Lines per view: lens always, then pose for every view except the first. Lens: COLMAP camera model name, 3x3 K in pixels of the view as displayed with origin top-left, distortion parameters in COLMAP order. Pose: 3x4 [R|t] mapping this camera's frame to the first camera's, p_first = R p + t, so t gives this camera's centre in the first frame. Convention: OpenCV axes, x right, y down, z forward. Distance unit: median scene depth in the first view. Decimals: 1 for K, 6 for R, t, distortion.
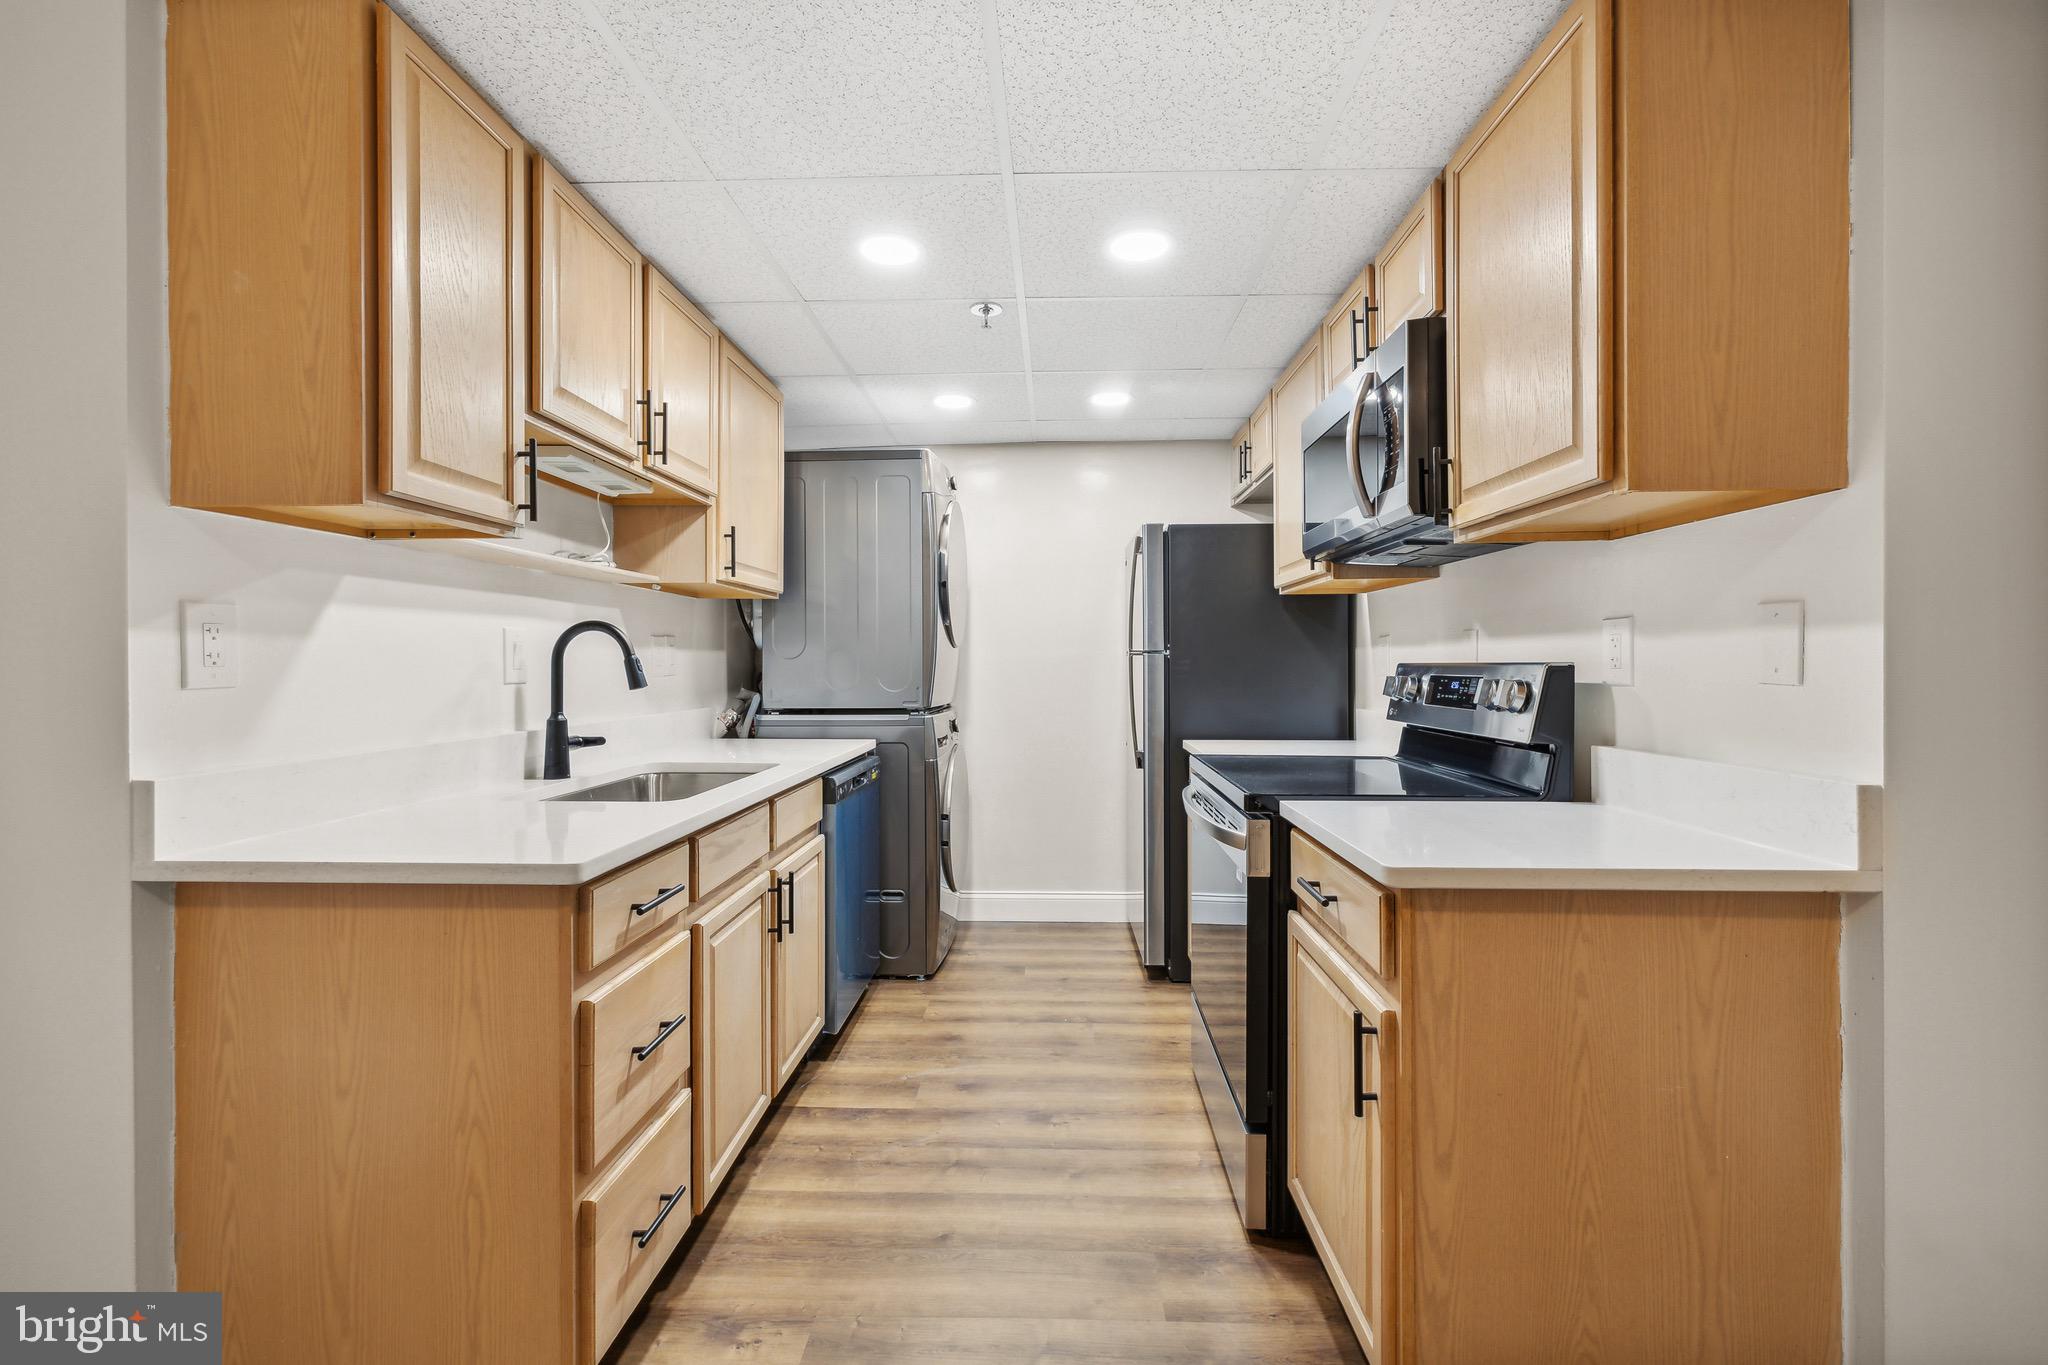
lens RADIAL K [[864.2, 0, 1034.1], [0, 864.2, 662.9], [0, 0, 1]] dist [0.000466, -0.000382]
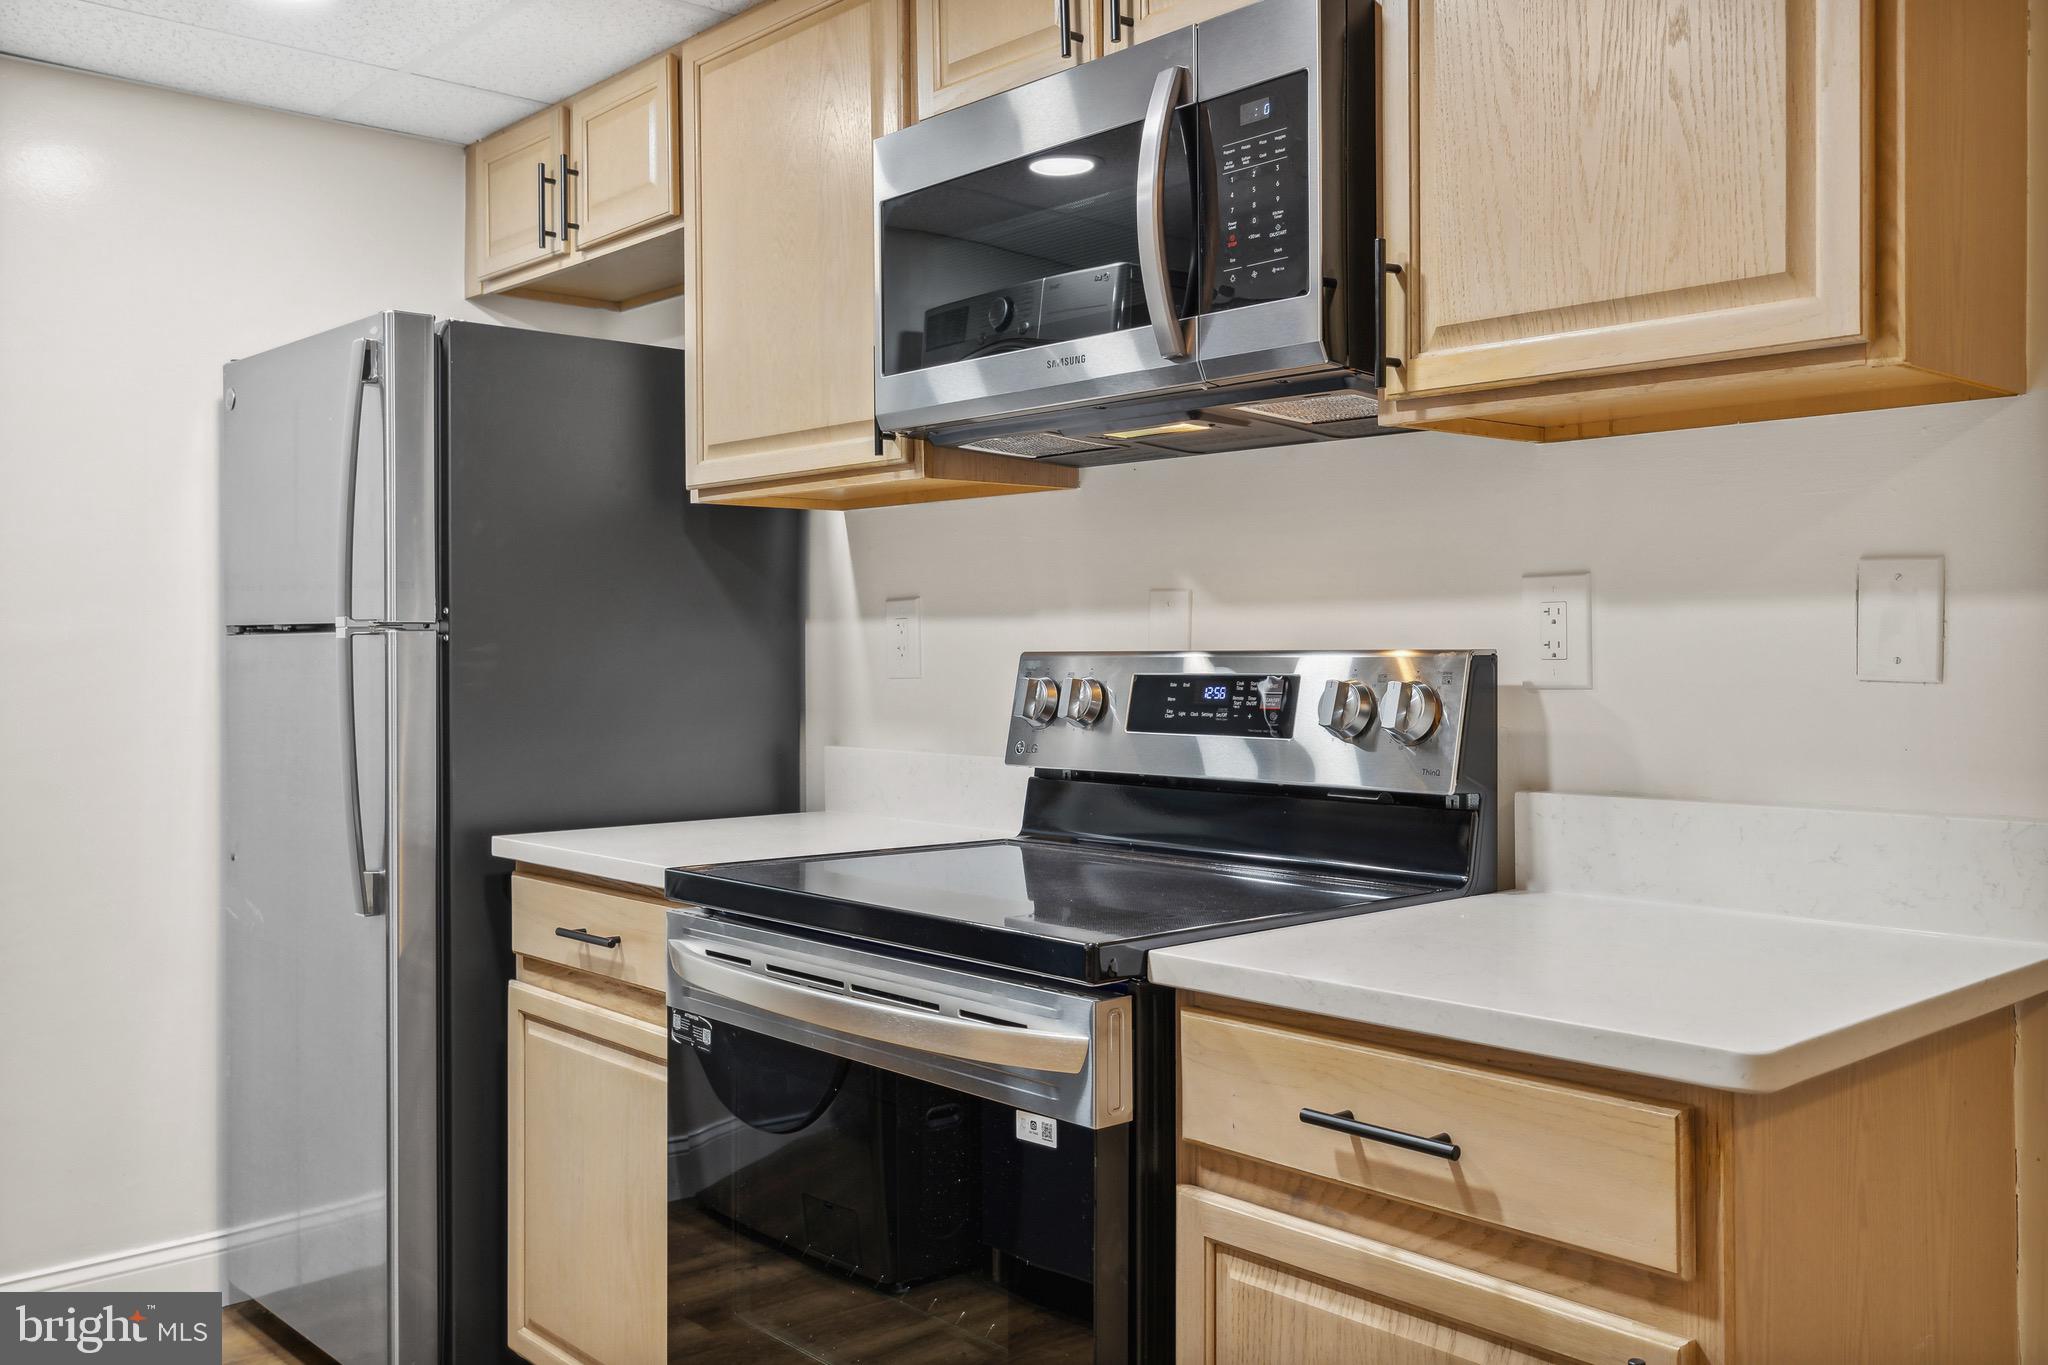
lens RADIAL K [[1728.5, 0, 921.0], [0, 1728.5, 640.5], [0, 0, 1]] dist [0.005771, -0.007068]
pose [[0.722888, 0.003654, 0.690956, -0.451287], [0.002115, 0.999970, -0.007501, 0.001223], [-0.690962, 0.006884, 0.722858, 0.431644]]
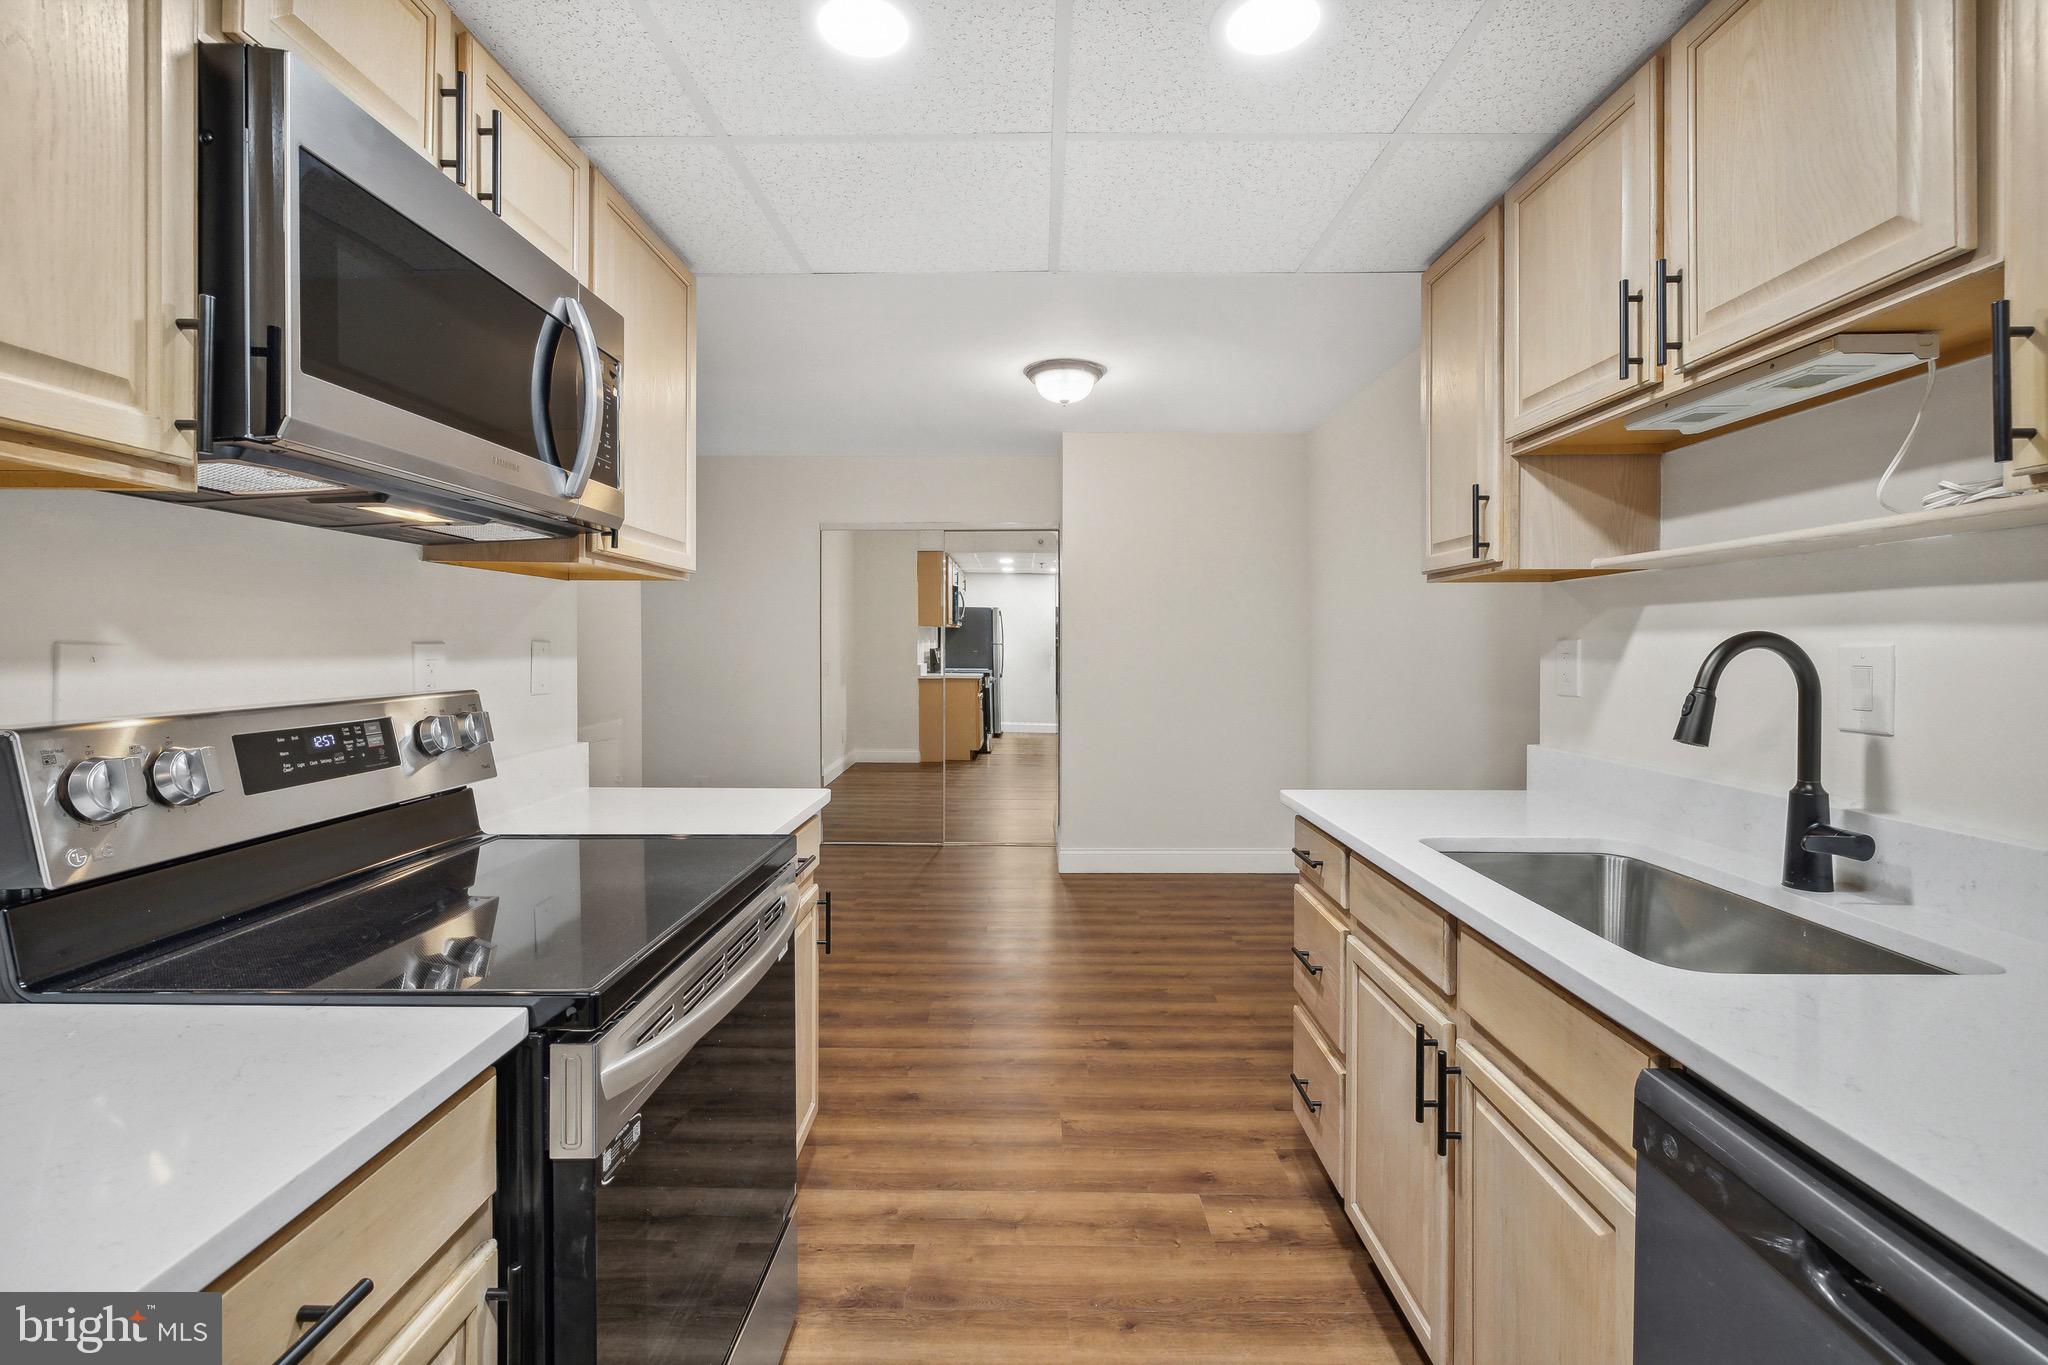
lens RADIAL K [[864.2, 0, 1034.3], [0, 864.2, 641.2], [0, 0, 1]] dist [0.000466, -0.000382]
pose [[-0.999360, 0.000958, -0.035764, 0.027281], [0.001073, 0.999994, -0.003177, -0.048453], [0.035761, -0.003213, -0.999355, 1.934446]]
